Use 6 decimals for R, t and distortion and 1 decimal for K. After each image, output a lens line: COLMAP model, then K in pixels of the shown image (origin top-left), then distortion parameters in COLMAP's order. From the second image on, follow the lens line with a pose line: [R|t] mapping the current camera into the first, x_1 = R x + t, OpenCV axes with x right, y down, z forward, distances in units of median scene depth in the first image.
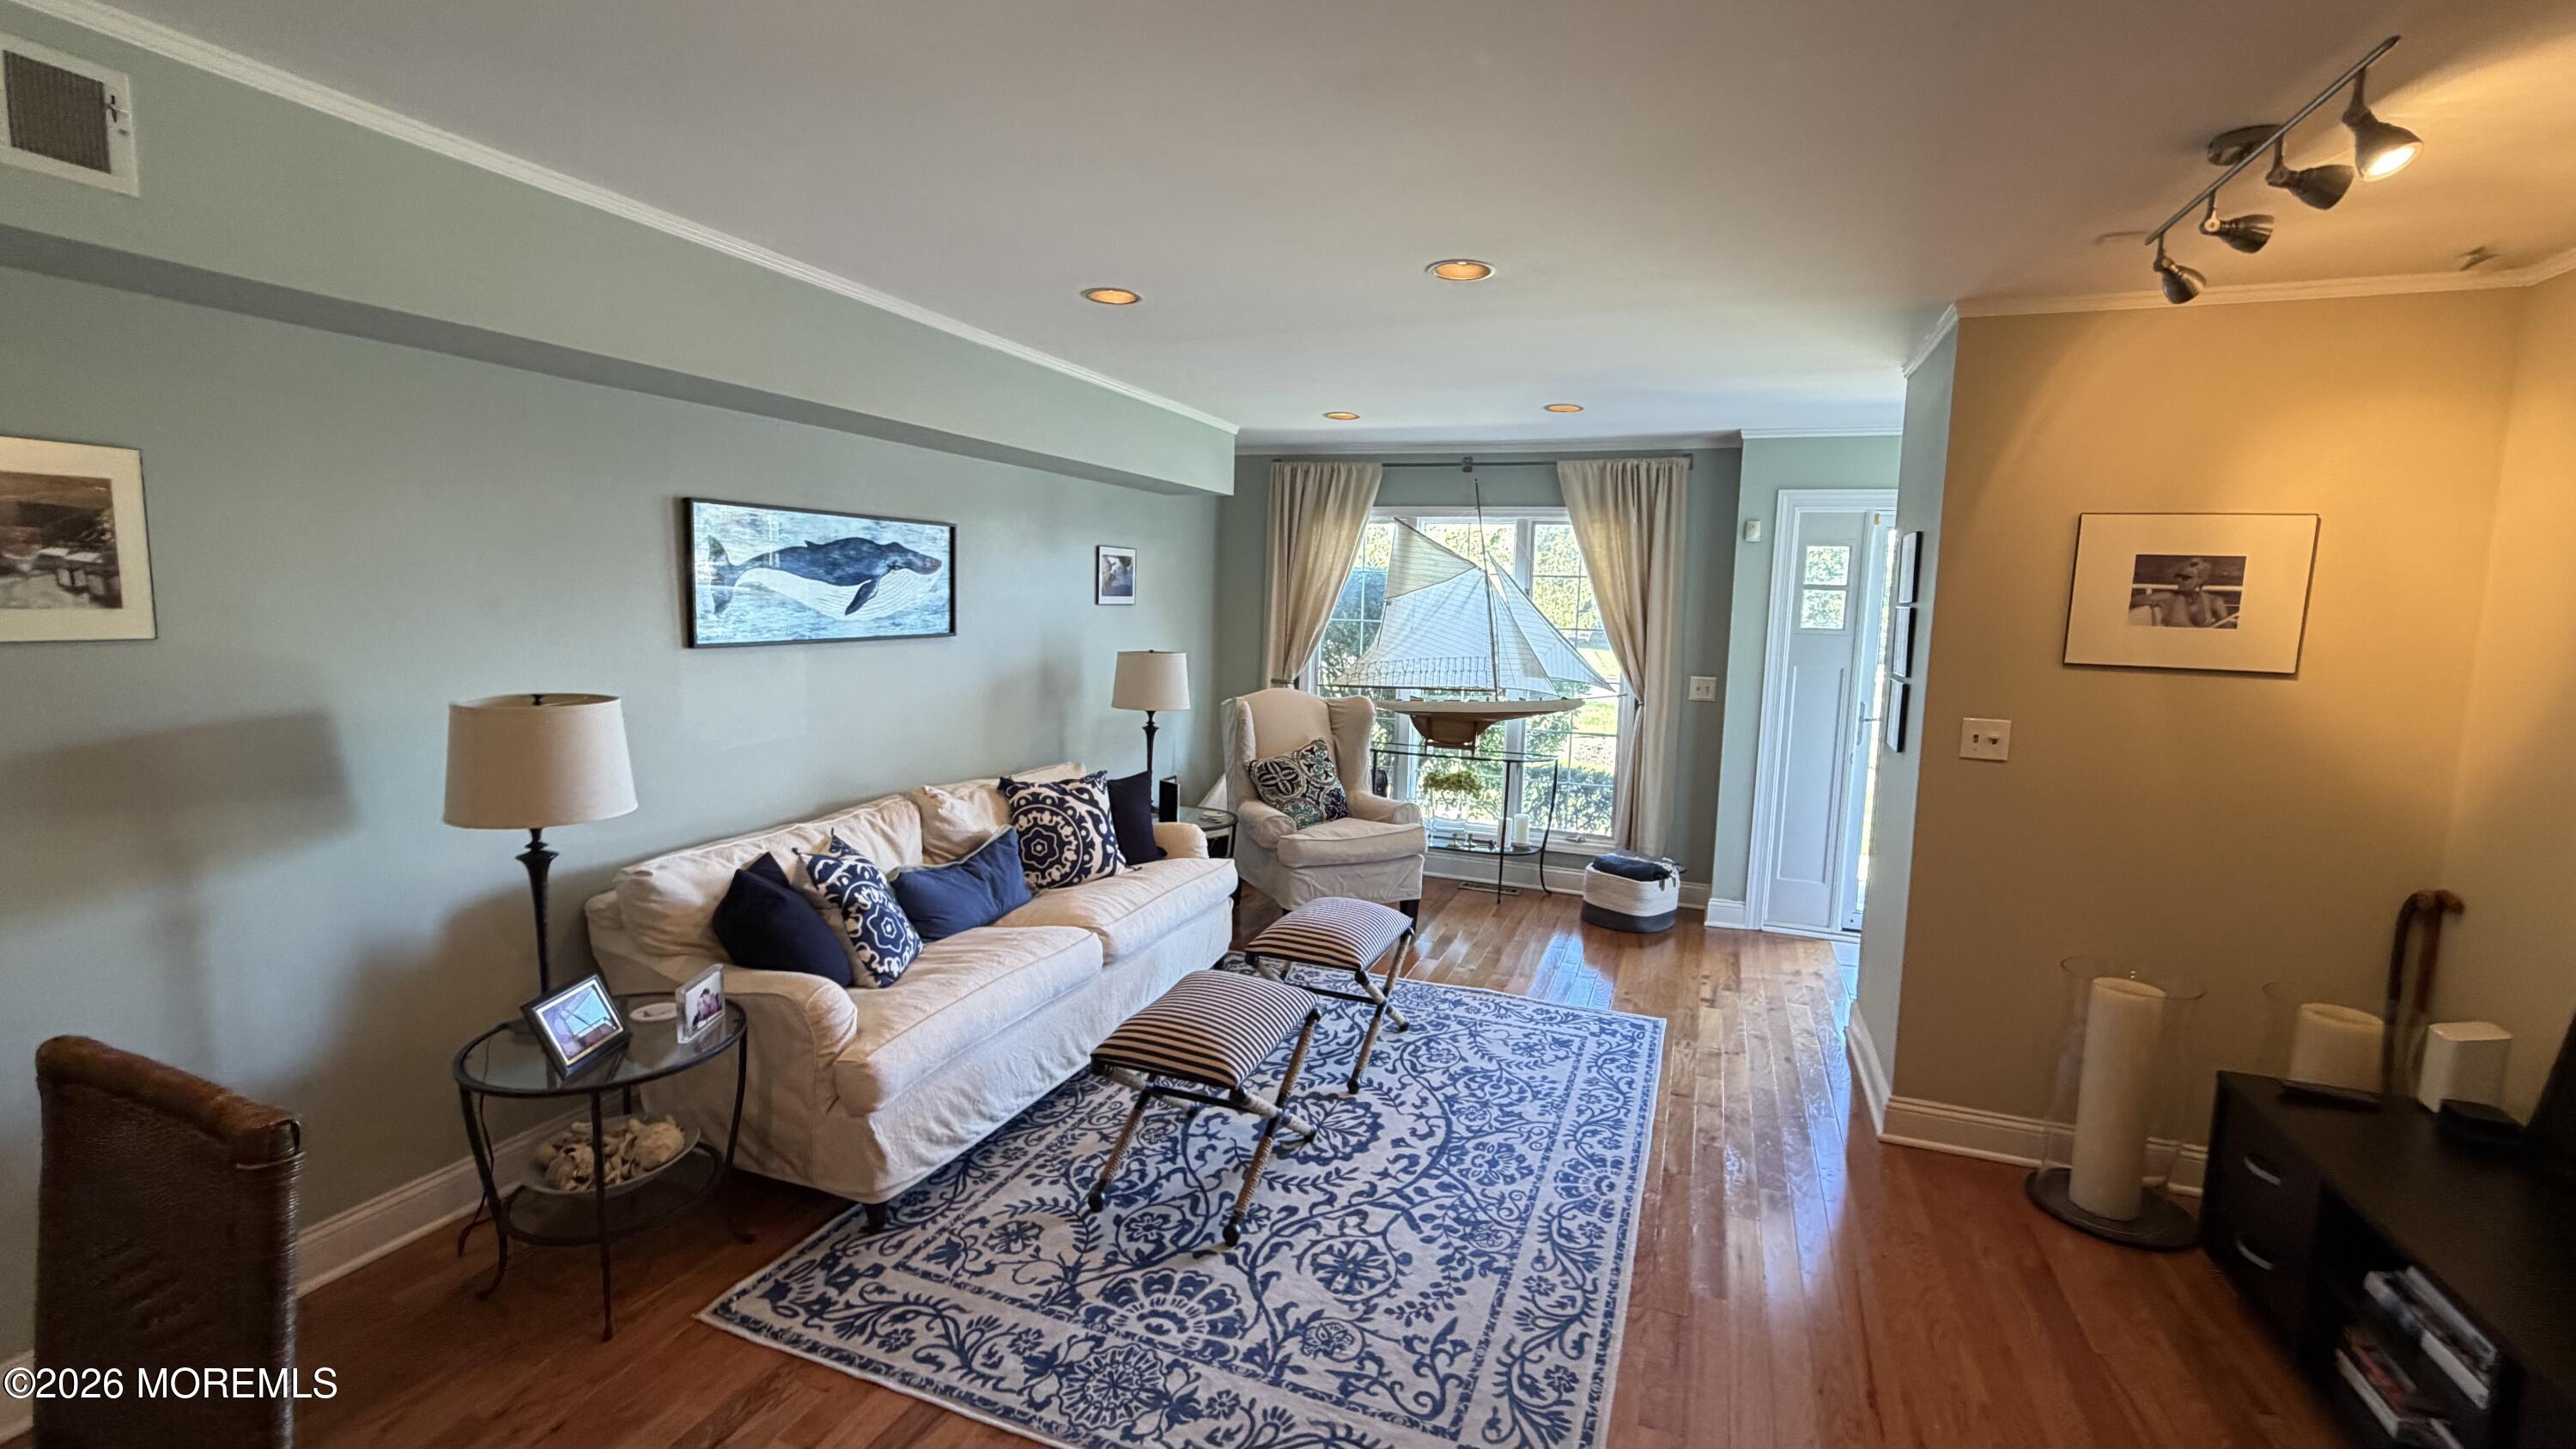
lens RADIAL K [[1087.1, 0, 1286.9], [0, 1087.1, 721.1], [0, 0, 1]] dist [-0.003620, 0.000097]
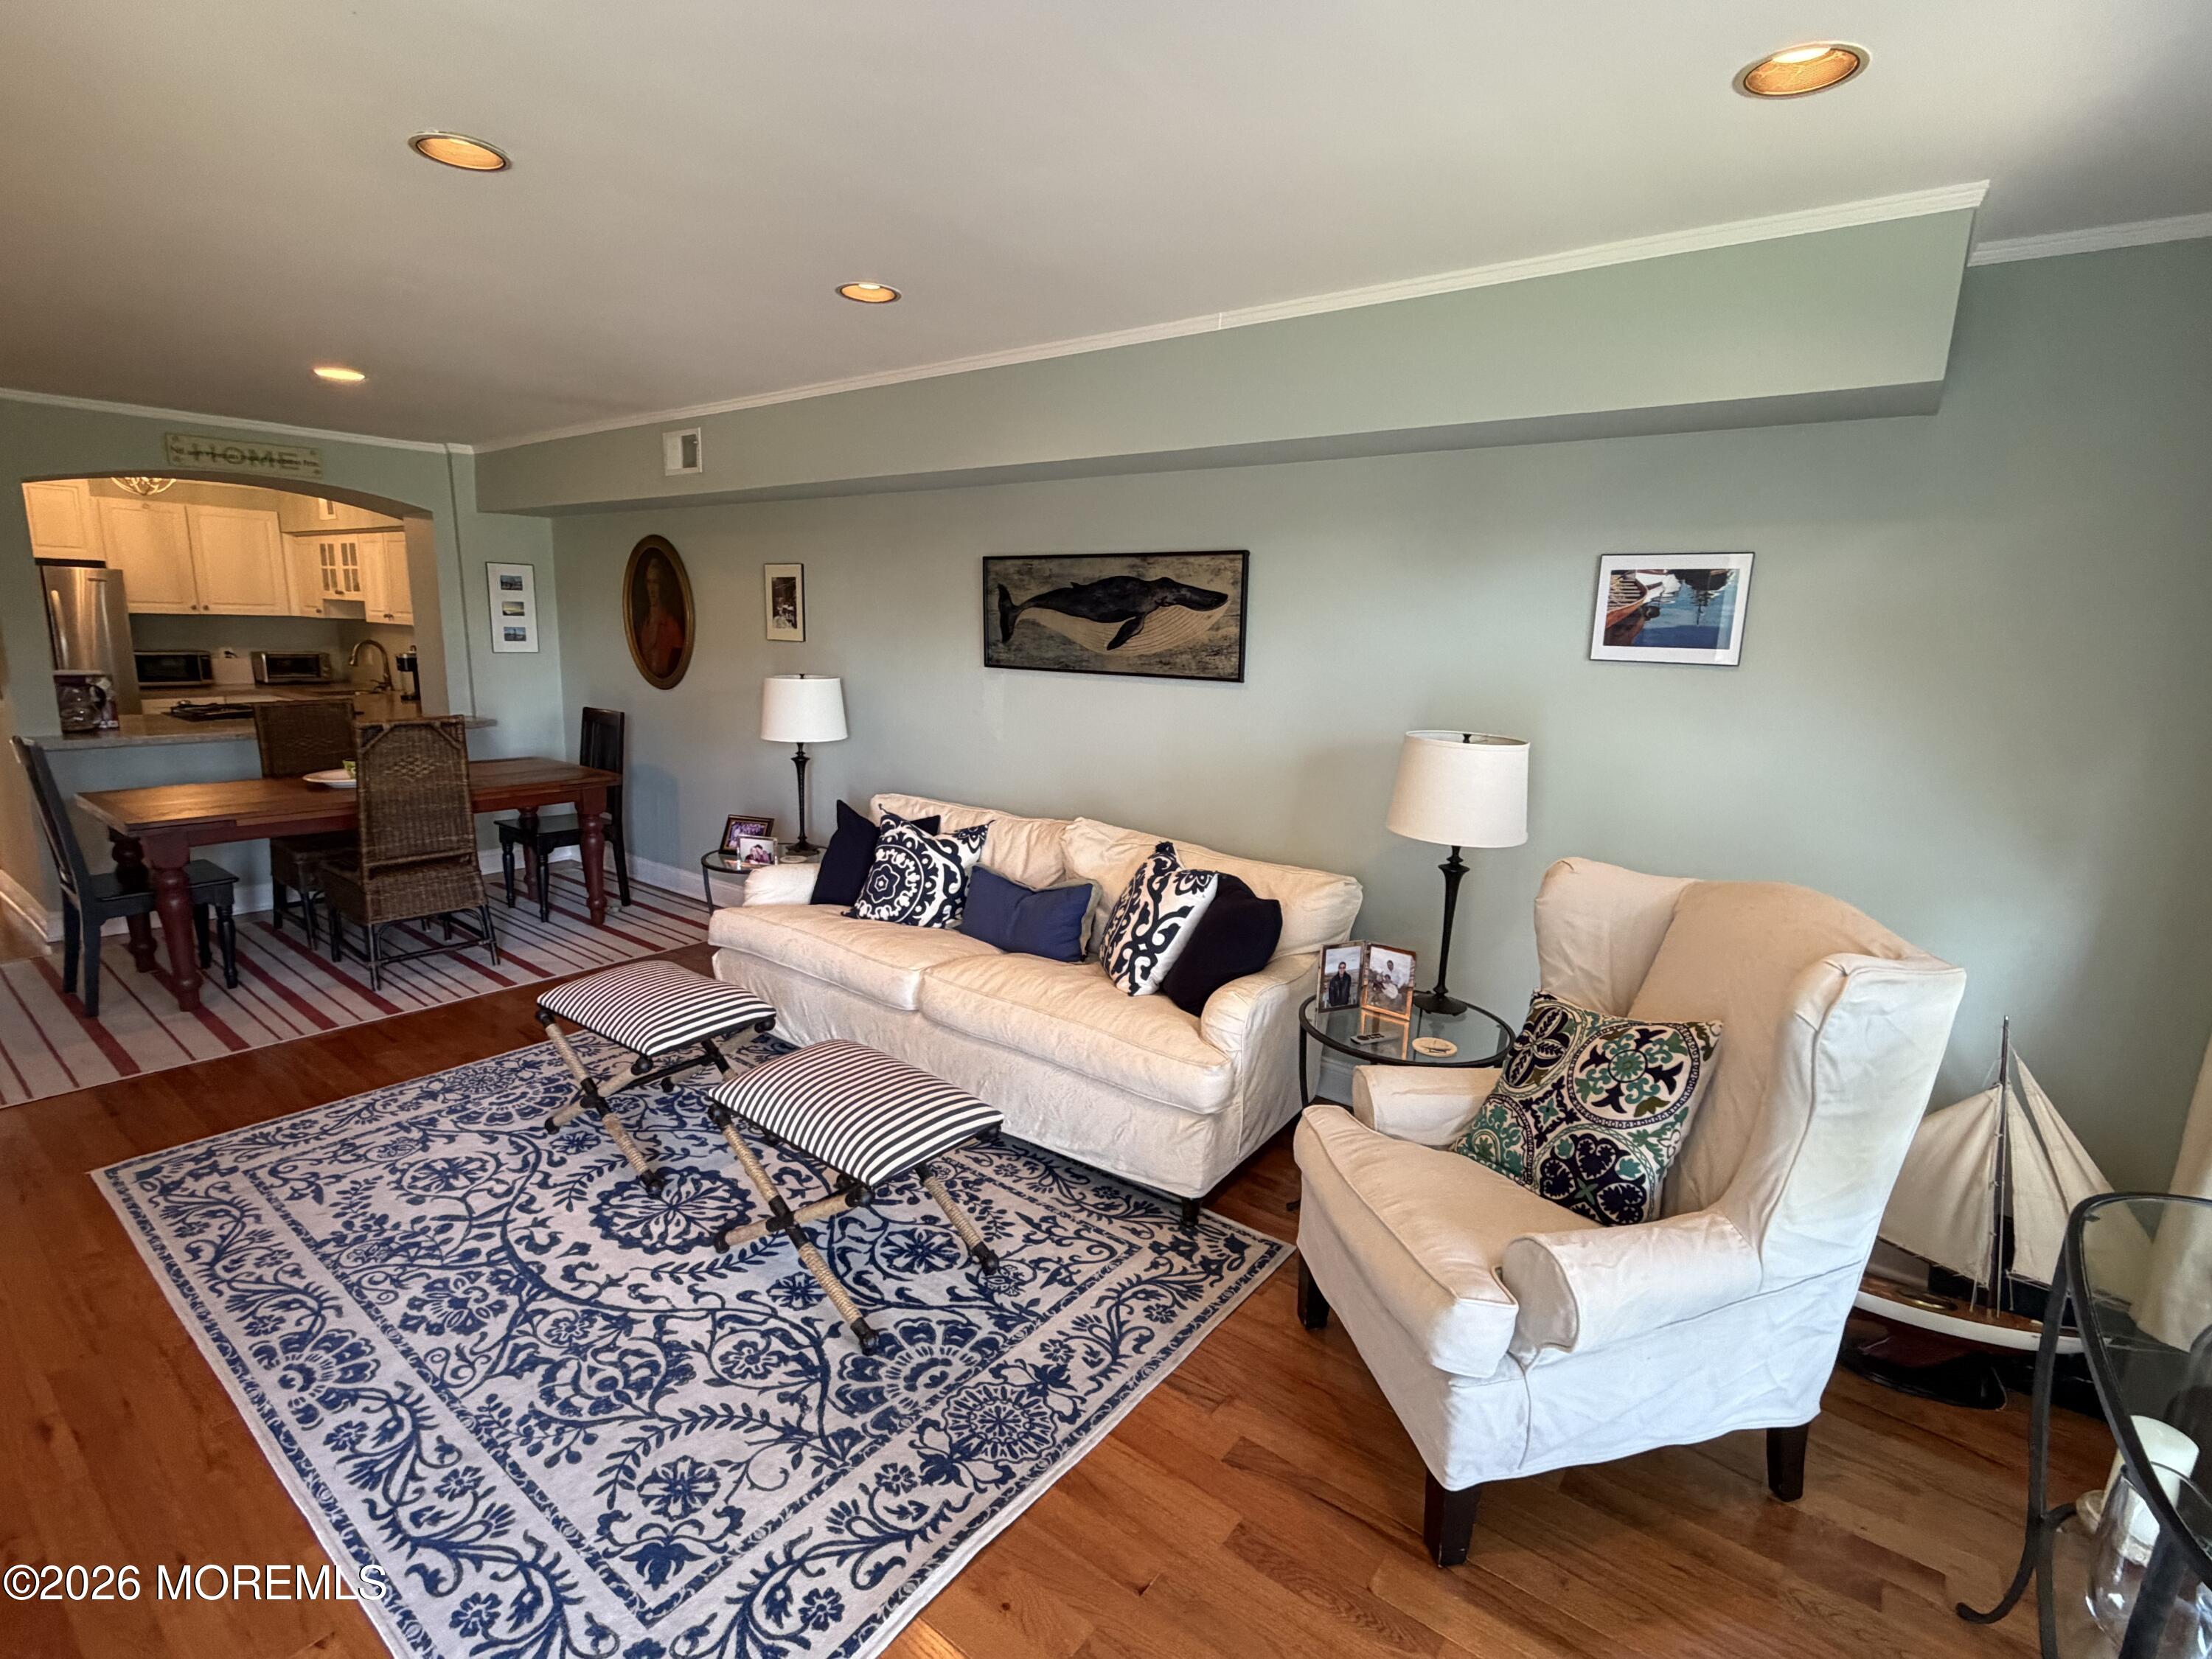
lens RADIAL K [[1045.7, 0, 1114.8], [0, 1045.7, 828.4], [0, 0, 1]] dist [-0.000908, -0.000110]
pose [[-0.267237, 0.149802, -0.951916, 0.704091], [-0.149831, 0.969370, 0.194611, -0.149656], [0.951911, 0.194634, -0.236606, 1.492608]]
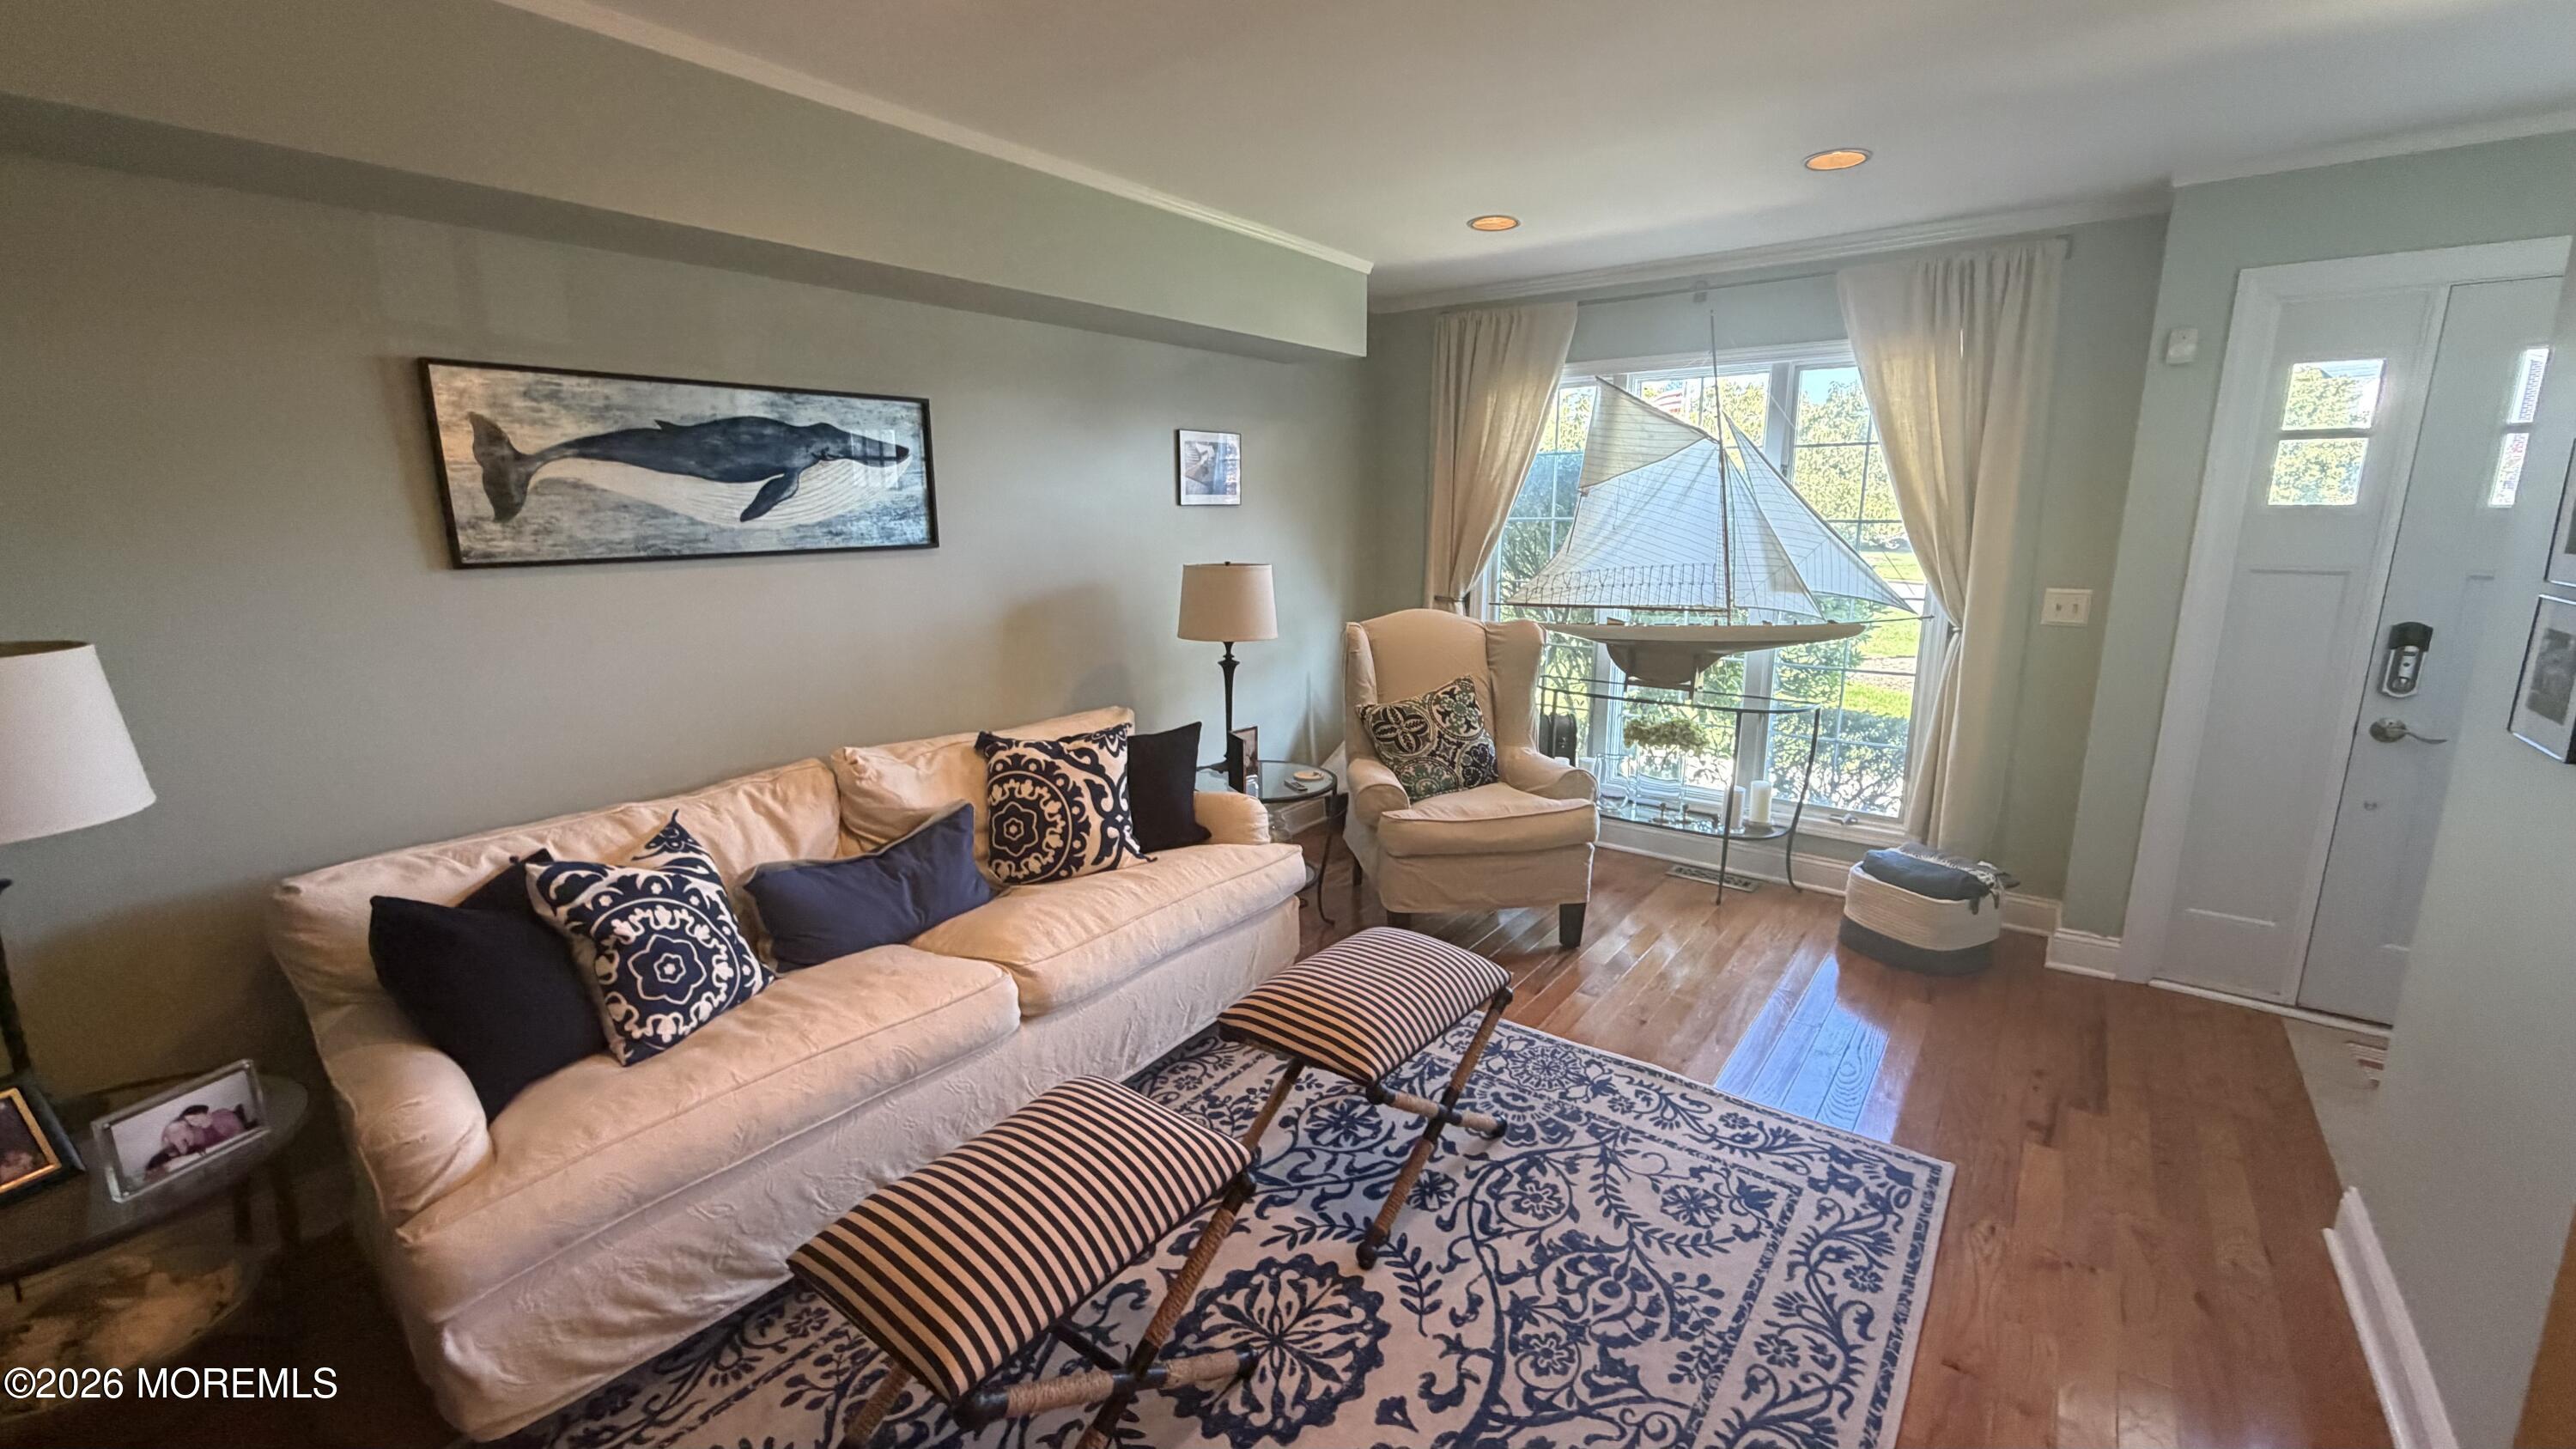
lens RADIAL K [[1023.8, 0, 1282.9], [0, 1023.8, 717.9], [0, 0, 1]] dist [0.002101, -0.000162]
pose [[0.958868, 0.026288, -0.282632, 0.187664], [-0.002210, 0.996364, 0.085174, -0.026448], [0.283844, -0.081046, 0.955439, 0.479170]]
